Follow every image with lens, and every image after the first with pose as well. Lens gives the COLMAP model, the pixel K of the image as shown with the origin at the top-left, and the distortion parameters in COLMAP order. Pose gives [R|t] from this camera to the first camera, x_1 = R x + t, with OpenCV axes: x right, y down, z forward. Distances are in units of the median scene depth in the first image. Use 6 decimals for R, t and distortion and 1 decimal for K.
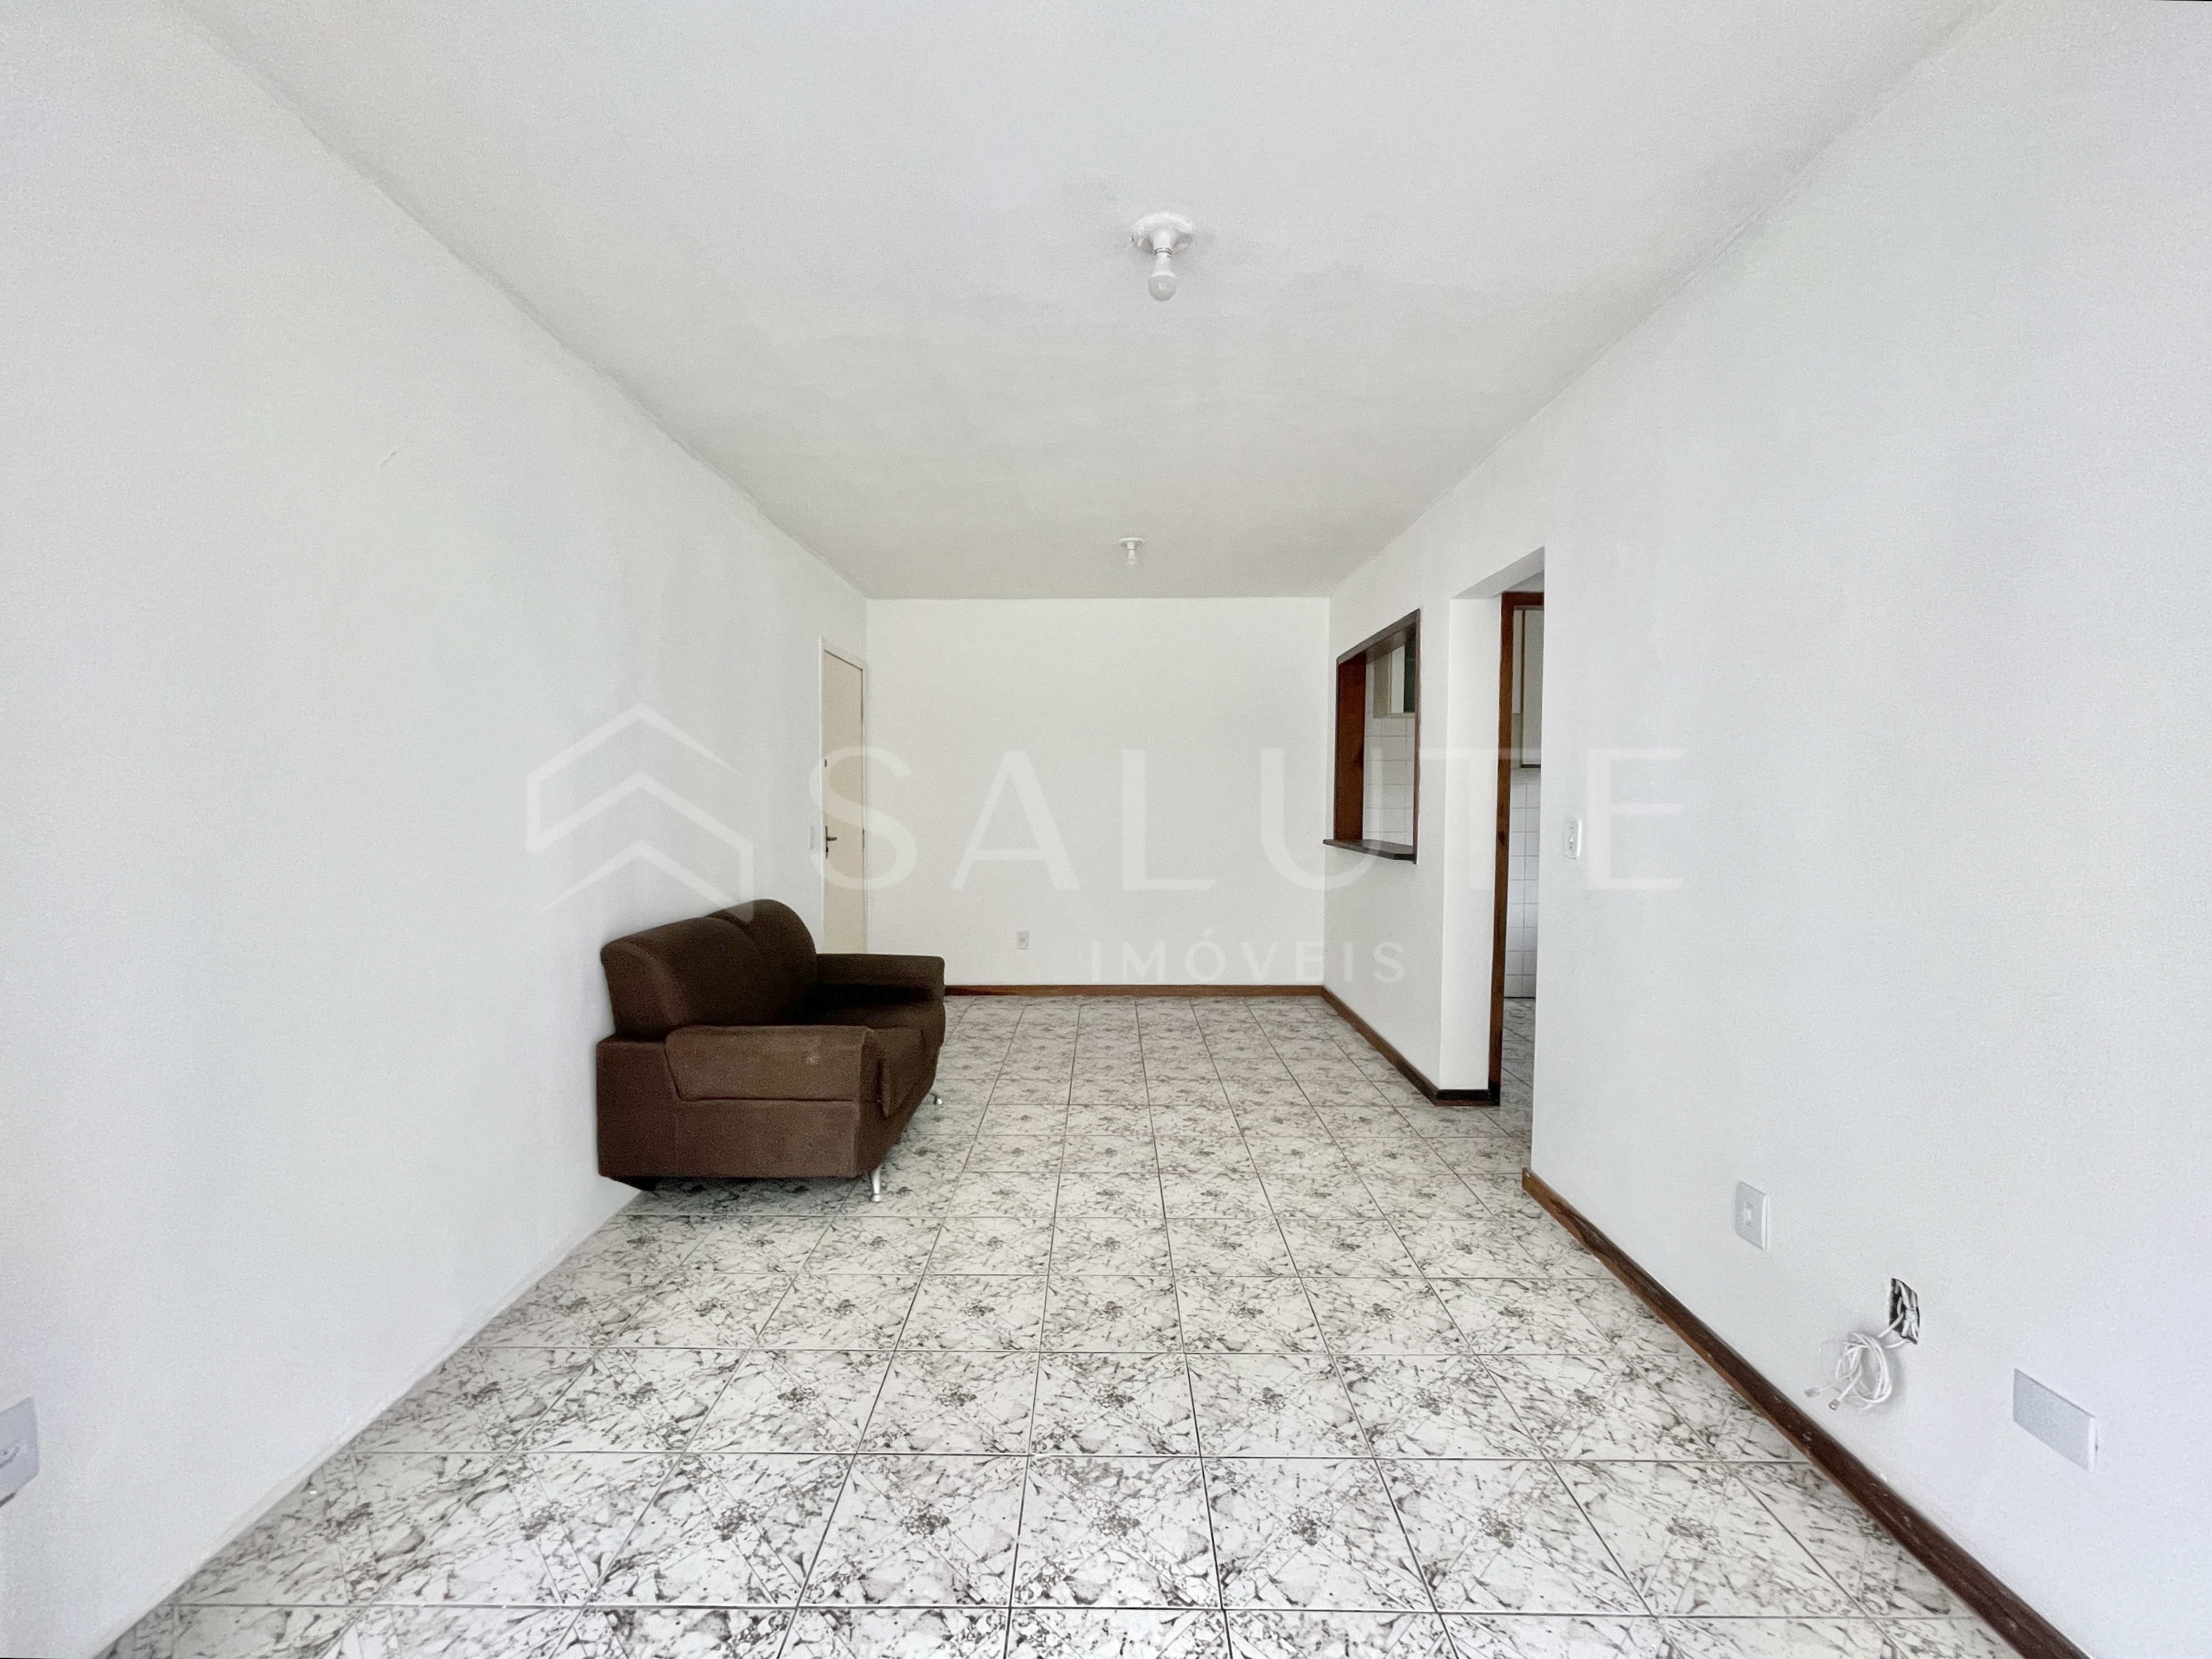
lens RADIAL K [[903.0, 0, 1107.8], [0, 903.0, 843.6], [0, 0, 1]] dist [-0.007647, 0.005525]
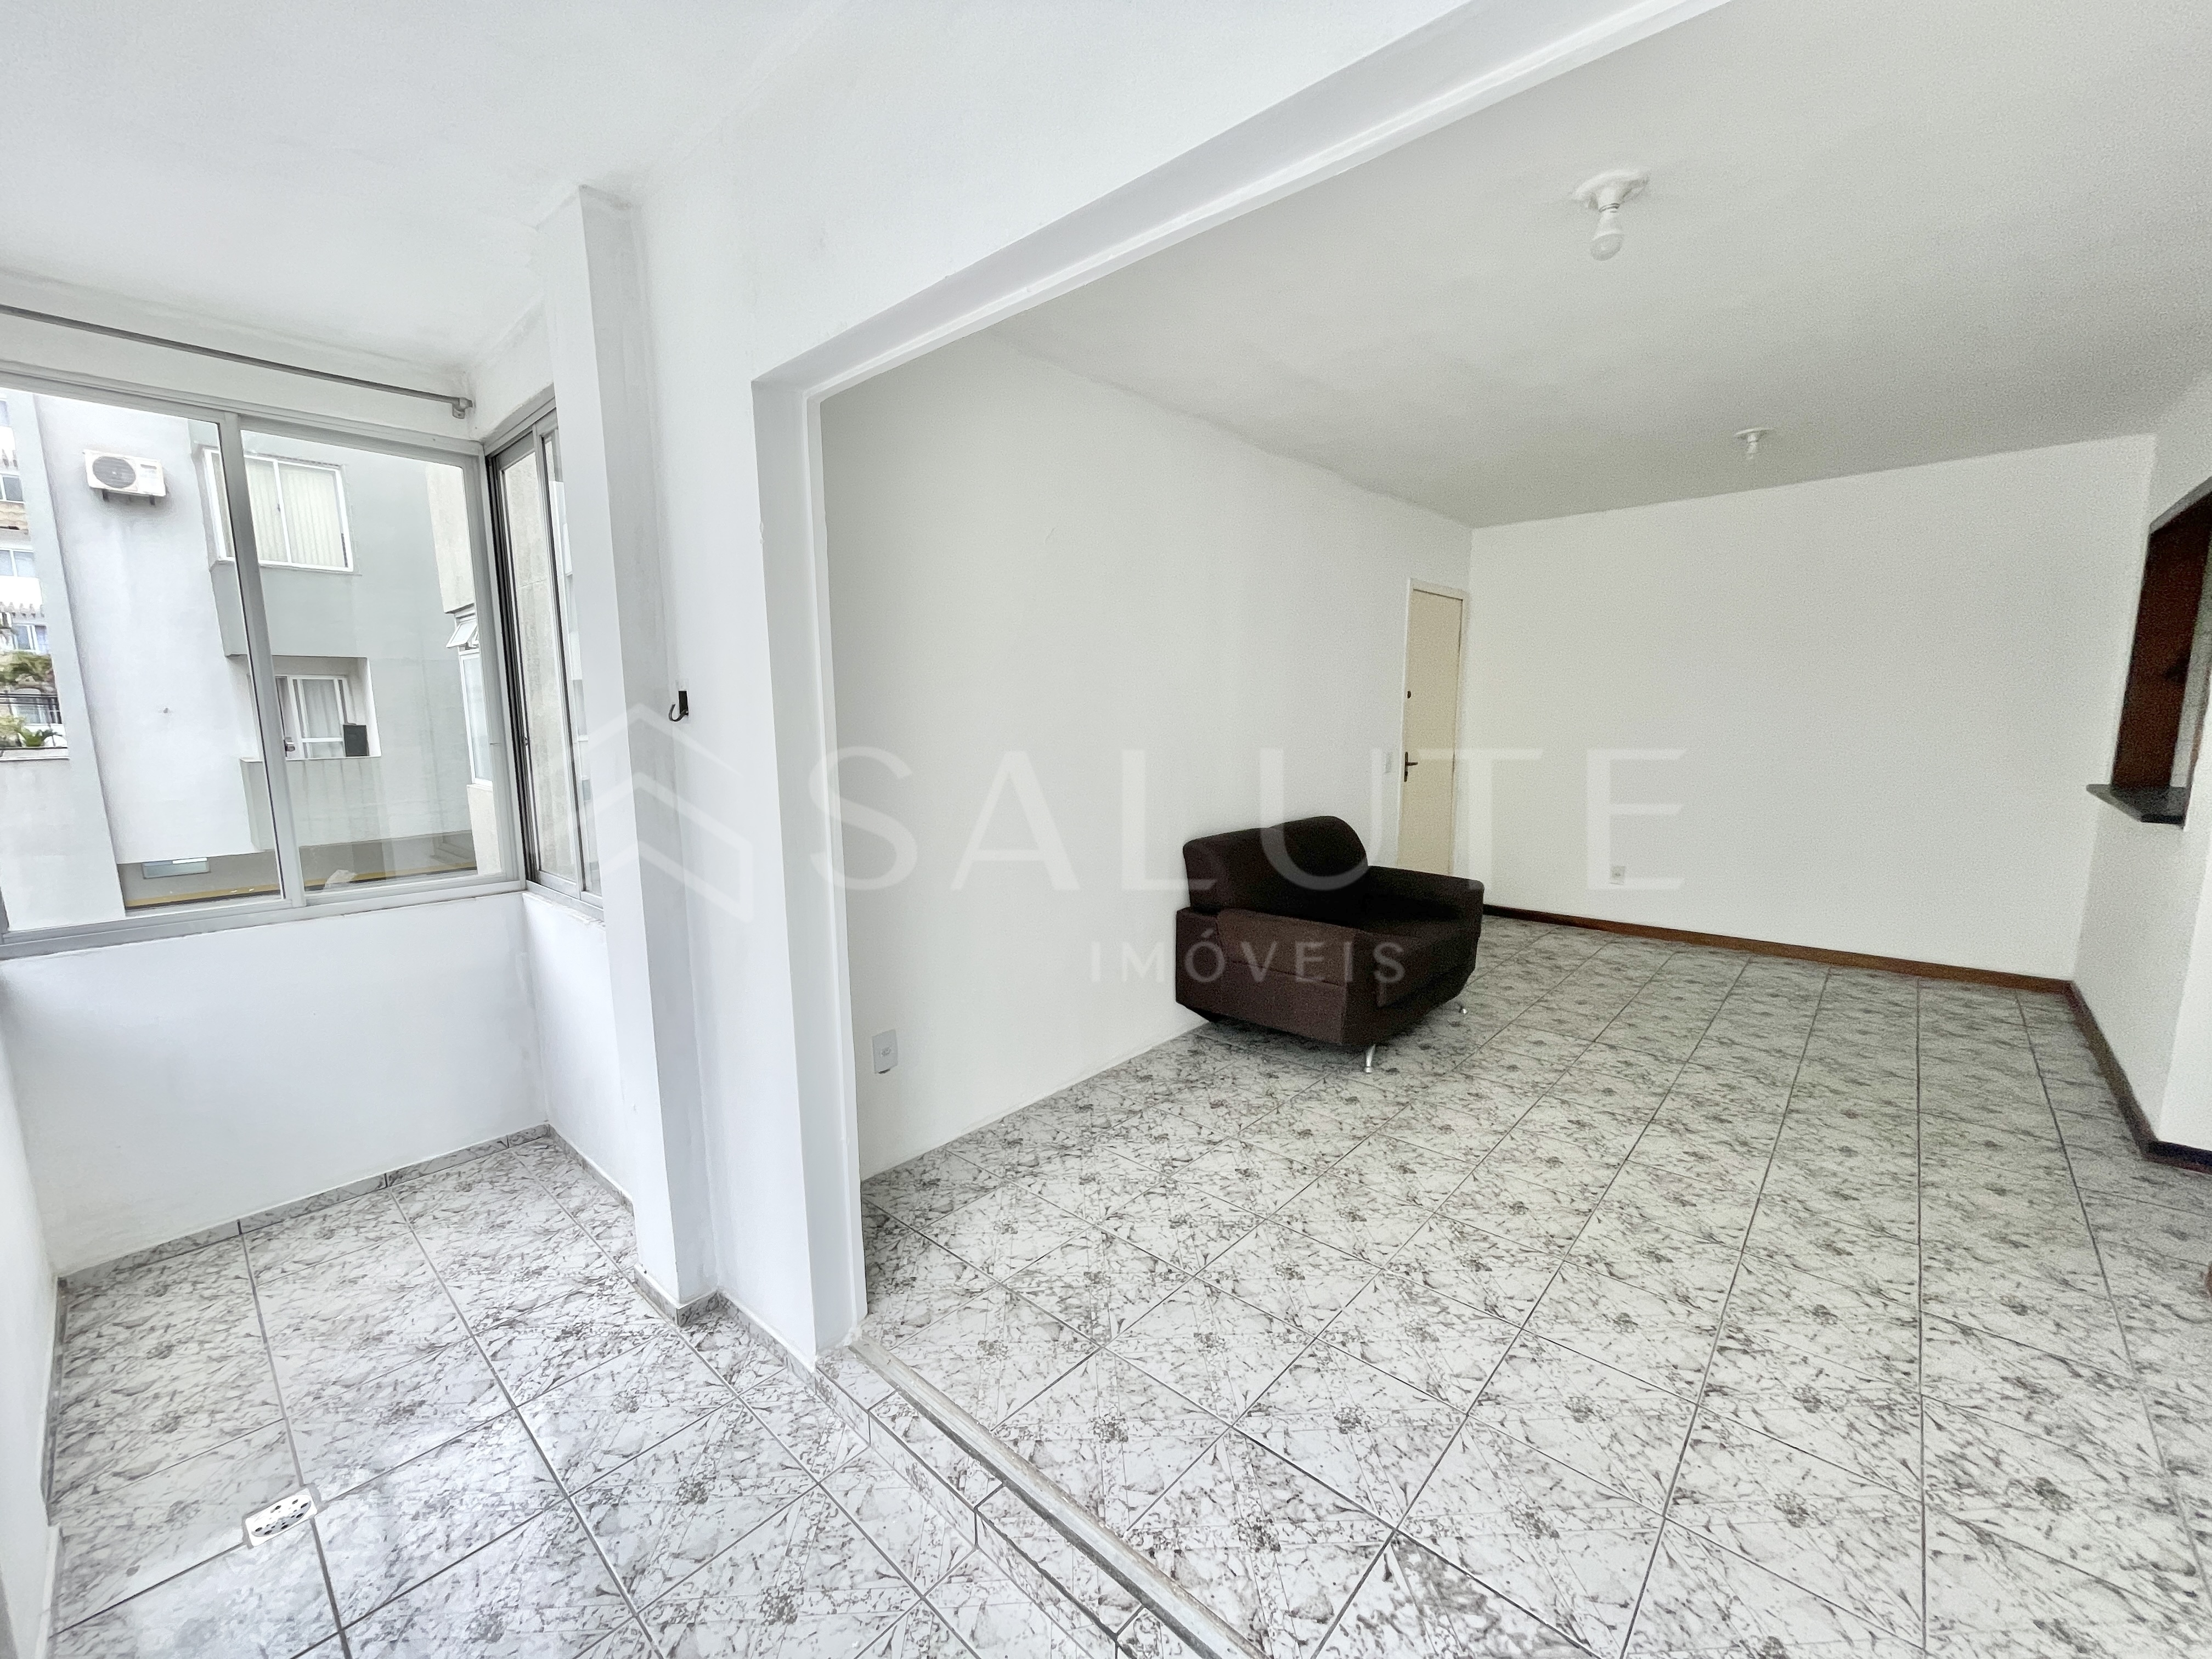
lens RADIAL K [[893.7, 0, 1113.2], [0, 893.7, 820.7], [0, 0, 1]] dist [-0.014135, 0.007120]
pose [[0.747342, 0.071664, -0.660564, 0.307306], [-0.023354, 0.996385, 0.081676, -0.035507], [0.664029, -0.045613, 0.746314, -0.123524]]
